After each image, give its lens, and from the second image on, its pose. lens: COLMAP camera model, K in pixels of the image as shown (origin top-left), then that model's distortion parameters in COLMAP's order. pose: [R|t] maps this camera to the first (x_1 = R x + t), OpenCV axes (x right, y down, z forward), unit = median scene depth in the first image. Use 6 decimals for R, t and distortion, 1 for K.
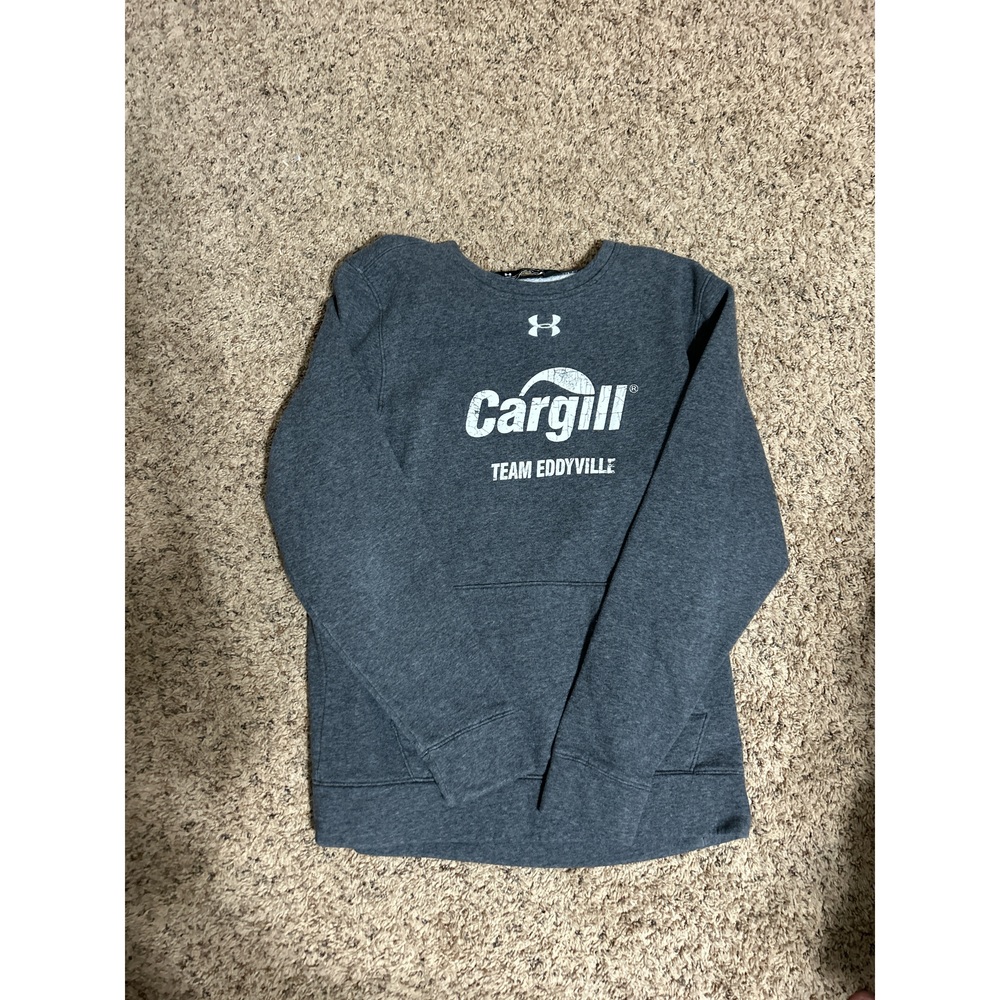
lens RADIAL K [[817.3, 0, 505.4], [0, 817.3, 498.4], [0, 0, 1]] dist [0.045171, -0.056818]
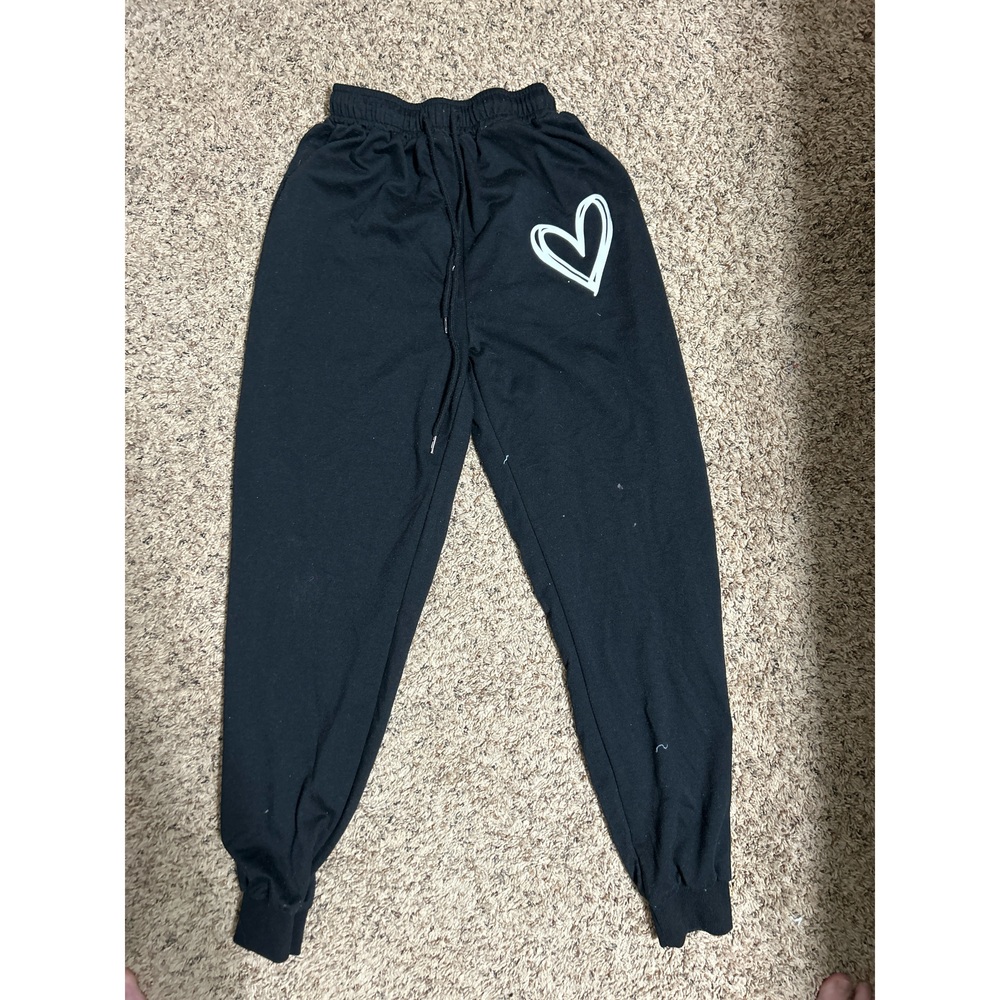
lens RADIAL K [[817.3, 0, 505.4], [0, 817.3, 498.4], [0, 0, 1]] dist [0.045171, -0.056818]
pose [[0.981485, -0.187900, 0.037152, 0.034122], [0.183723, 0.978400, 0.094759, 0.326590], [-0.054155, -0.086179, 0.994807, -0.059562]]
